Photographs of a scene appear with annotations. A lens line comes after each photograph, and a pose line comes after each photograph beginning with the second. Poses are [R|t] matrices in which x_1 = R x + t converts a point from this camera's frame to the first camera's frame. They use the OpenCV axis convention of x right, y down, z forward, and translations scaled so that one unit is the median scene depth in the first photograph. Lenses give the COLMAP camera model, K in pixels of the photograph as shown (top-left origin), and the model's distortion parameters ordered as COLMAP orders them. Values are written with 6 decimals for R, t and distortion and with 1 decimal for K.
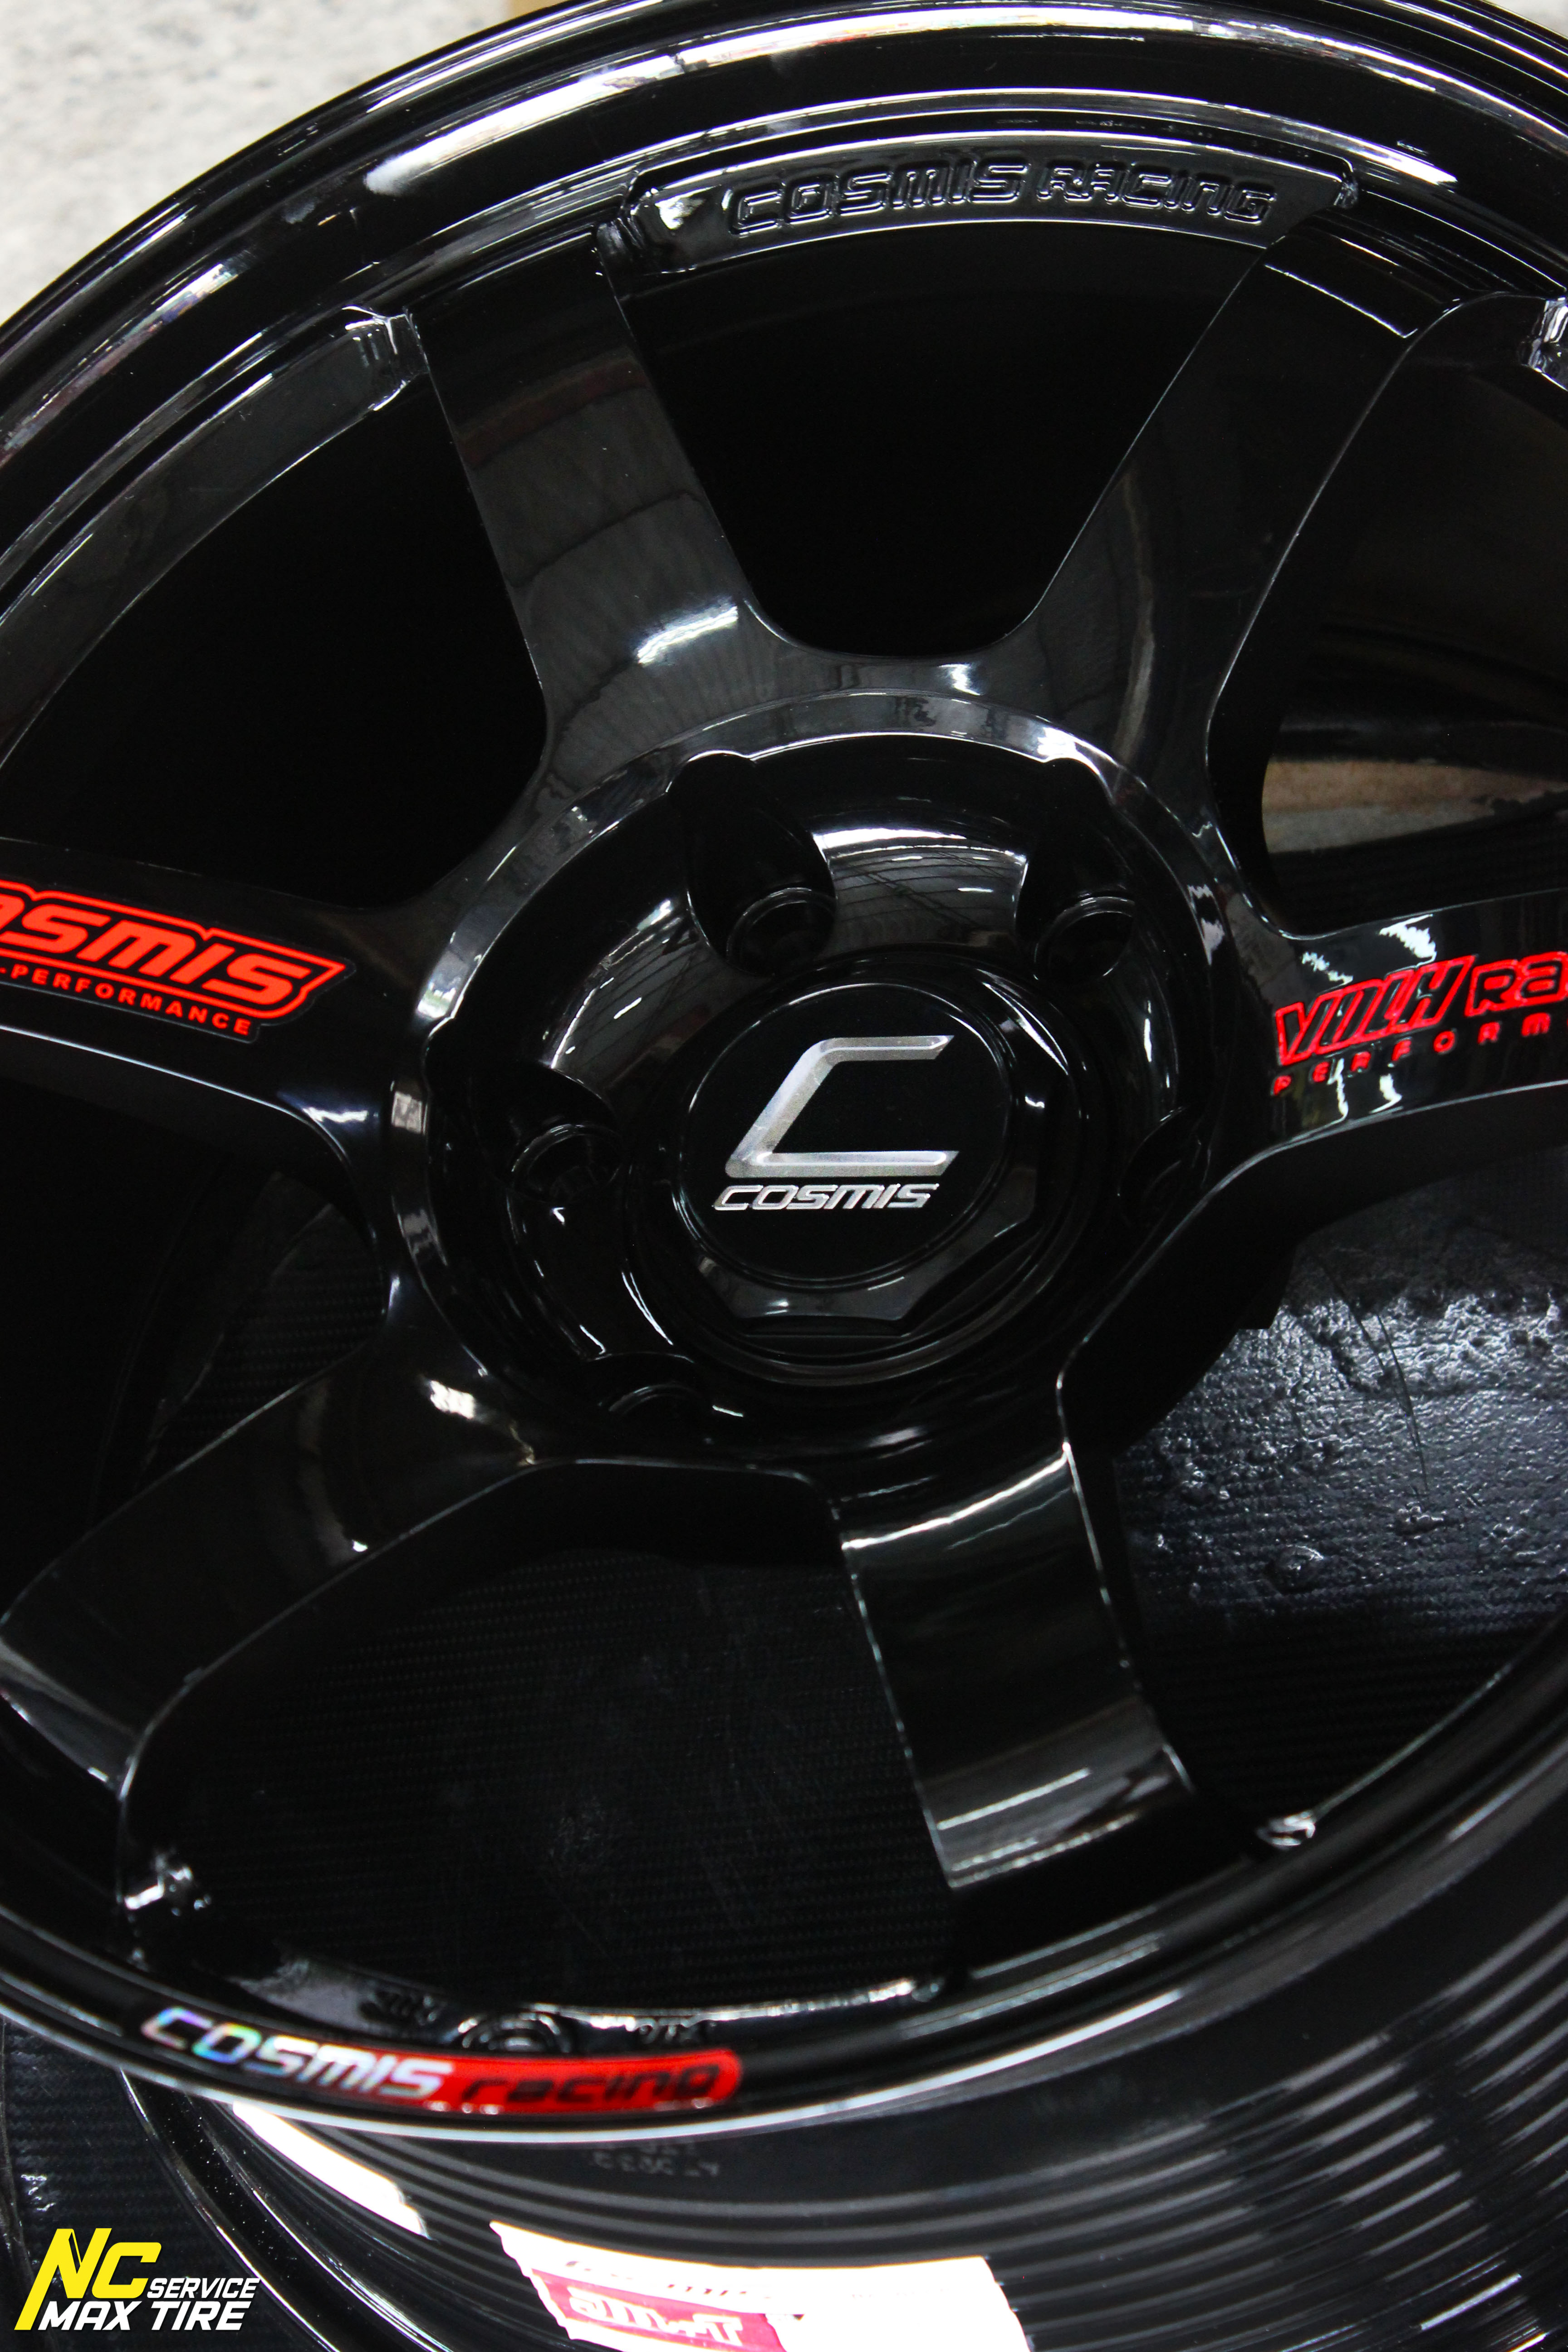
lens RADIAL K [[5642.2, 0, 784.0], [0, 5642.2, 1176.0], [0, 0, 1]] dist [0.030975, 0.302333]
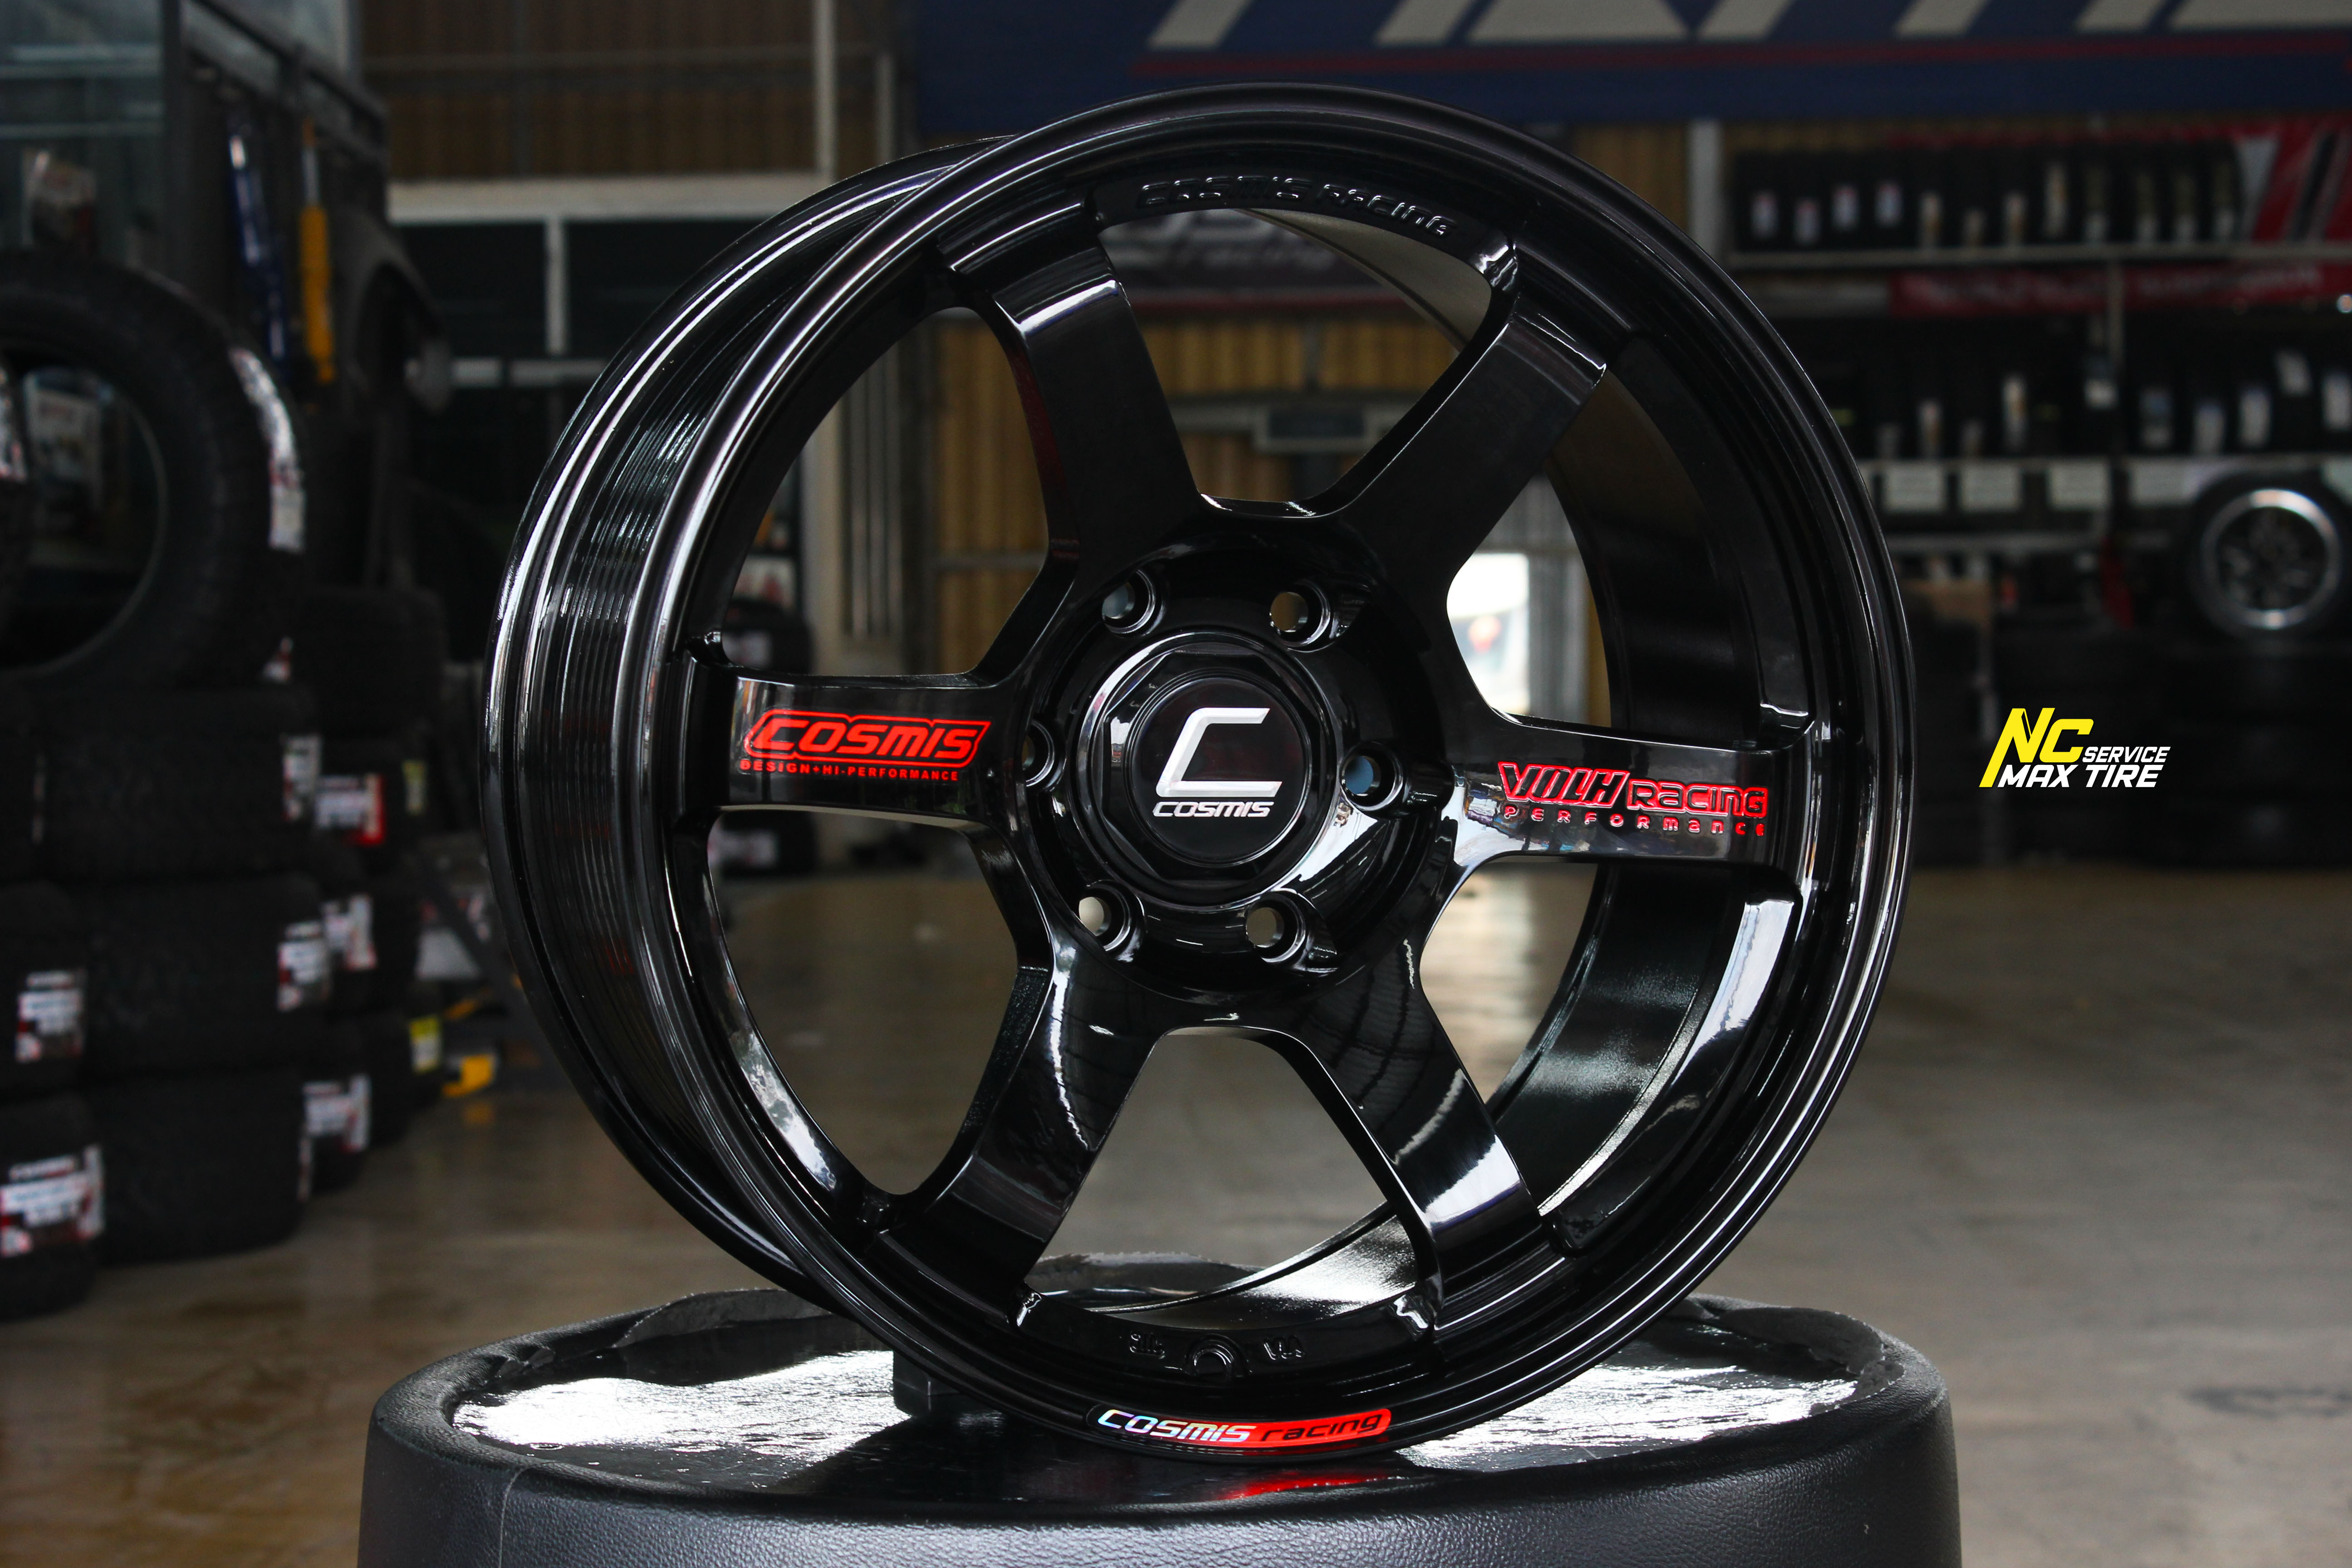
lens RADIAL K [[4961.7, 0, 1175.1], [0, 4961.7, 816.4], [0, 0, 1]] dist [-0.011386, 0.186075]
pose [[0.806034, -0.178297, 0.564376, -0.919522], [-0.179884, 0.834644, 0.520587, -0.837317], [-0.563872, -0.521133, 0.640678, -0.040528]]
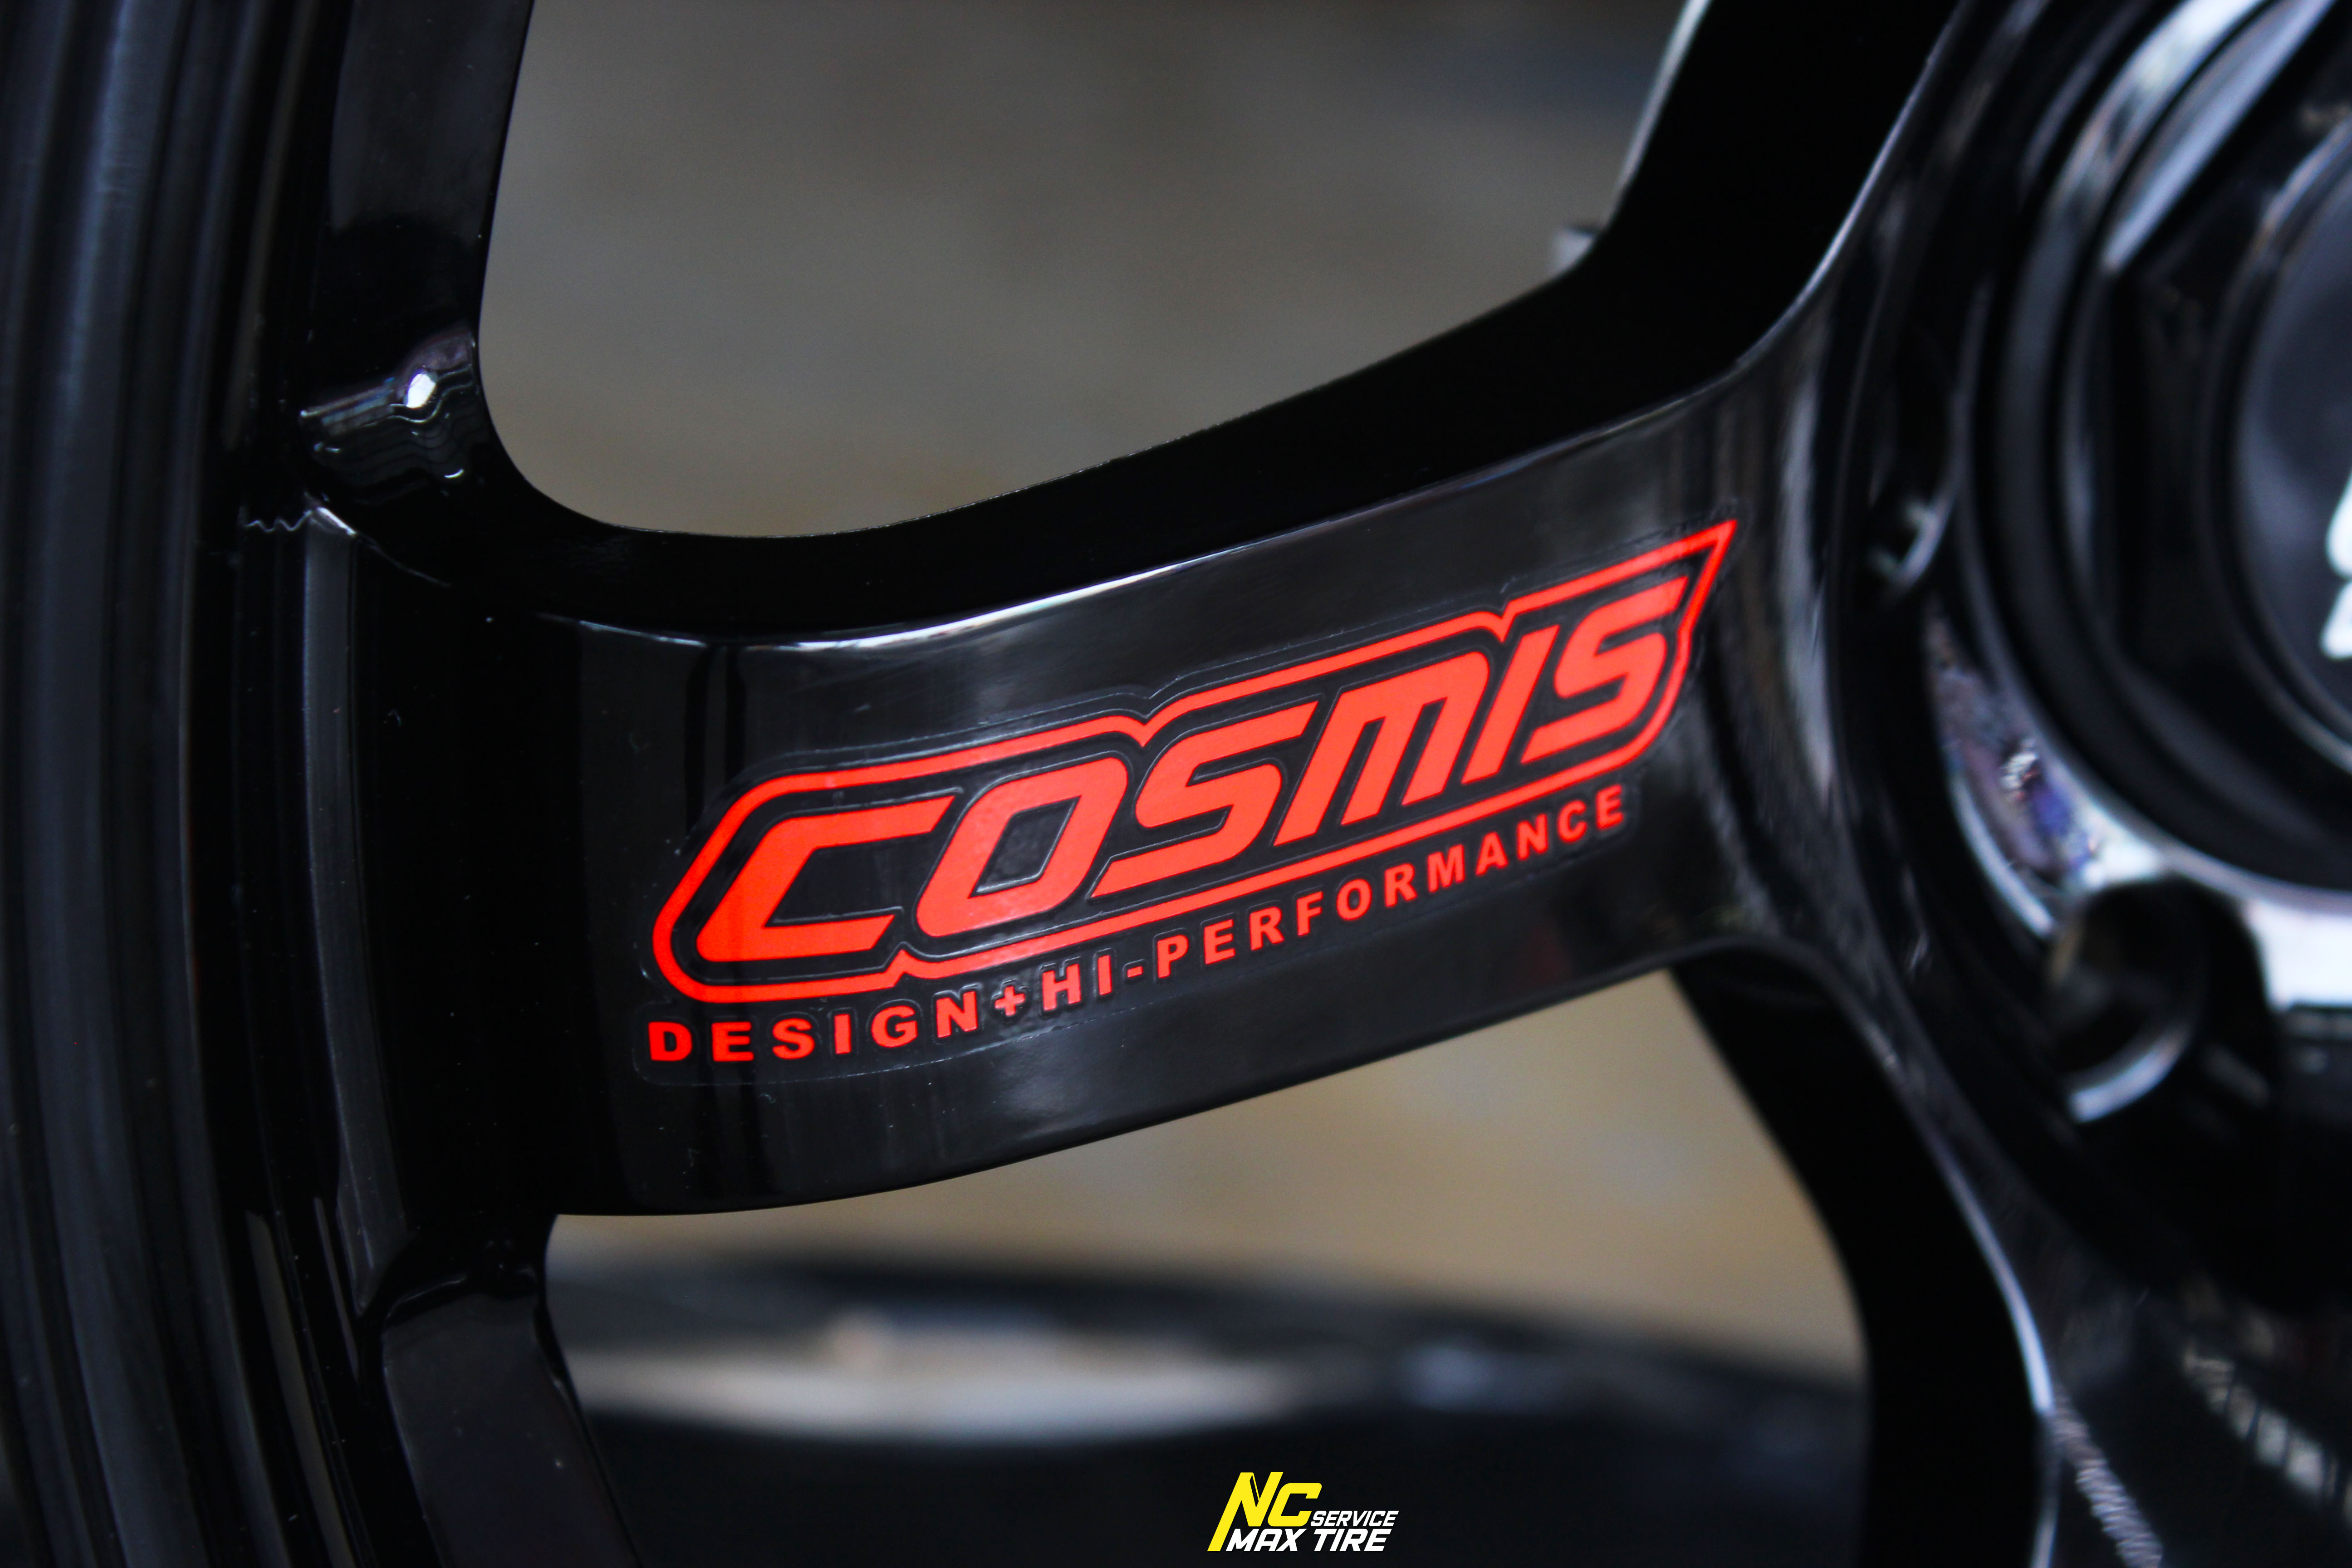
lens RADIAL K [[5678.1, 0, 1176.0], [0, 5678.1, 784.0], [0, 0, 1]] dist [-0.054963, 6.813947]
pose [[0.783513, -0.412923, 0.464329, -0.301845], [-0.089080, 0.664900, 0.741602, -0.316949], [-0.614957, -0.622417, 0.484175, 0.829504]]
